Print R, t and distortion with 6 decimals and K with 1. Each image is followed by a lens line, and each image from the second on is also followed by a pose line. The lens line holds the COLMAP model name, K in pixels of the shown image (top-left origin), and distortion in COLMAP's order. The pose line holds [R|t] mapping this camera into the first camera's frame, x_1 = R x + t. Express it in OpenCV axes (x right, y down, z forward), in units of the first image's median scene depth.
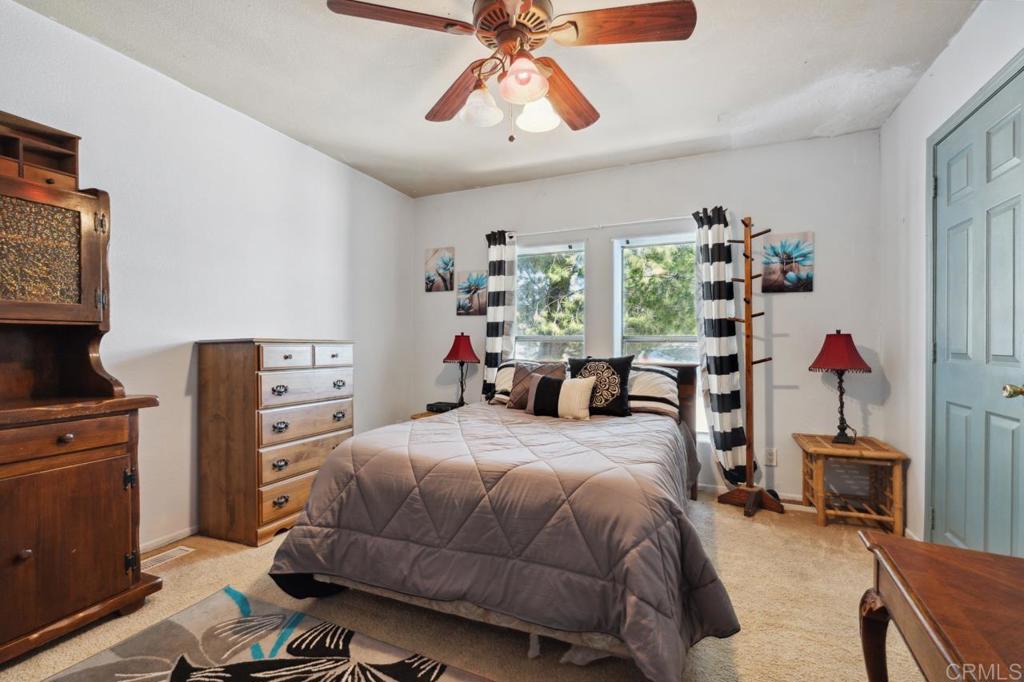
lens RADIAL K [[453.9, 0, 513.2], [0, 453.9, 338.5], [0, 0, 1]] dist [-0.002464, -0.000577]
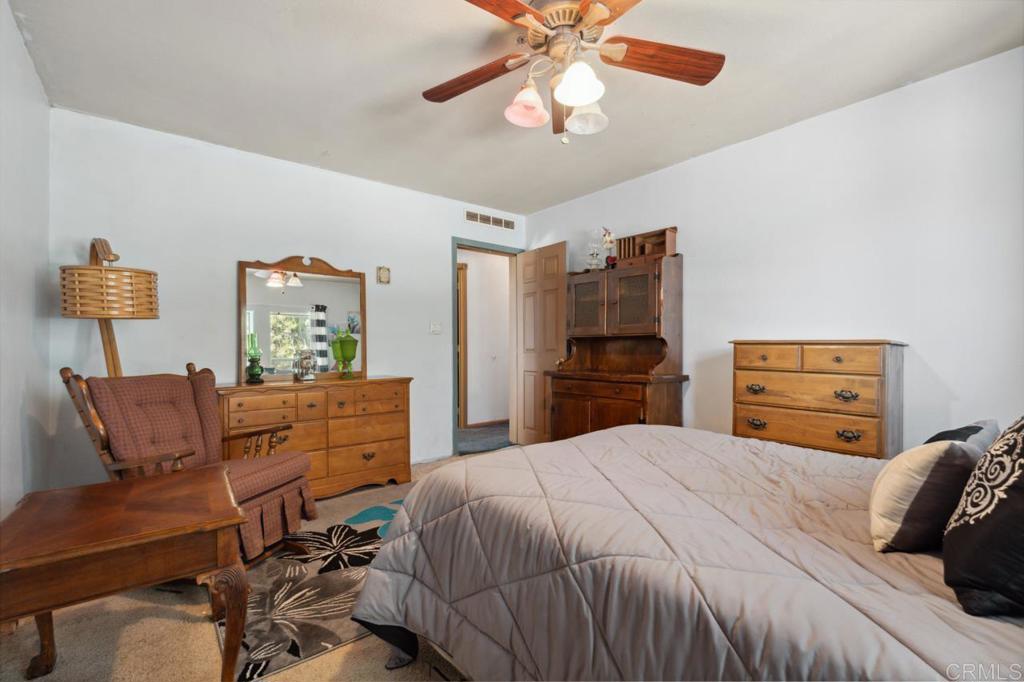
lens RADIAL K [[453.9, 0, 511.0], [0, 453.9, 348.9], [0, 0, 1]] dist [-0.002464, -0.000577]
pose [[-0.461708, -0.000139, -0.887032, 0.539479], [0.004631, 0.999986, -0.002568, 0.015970], [0.887020, -0.005293, -0.461701, 0.769812]]
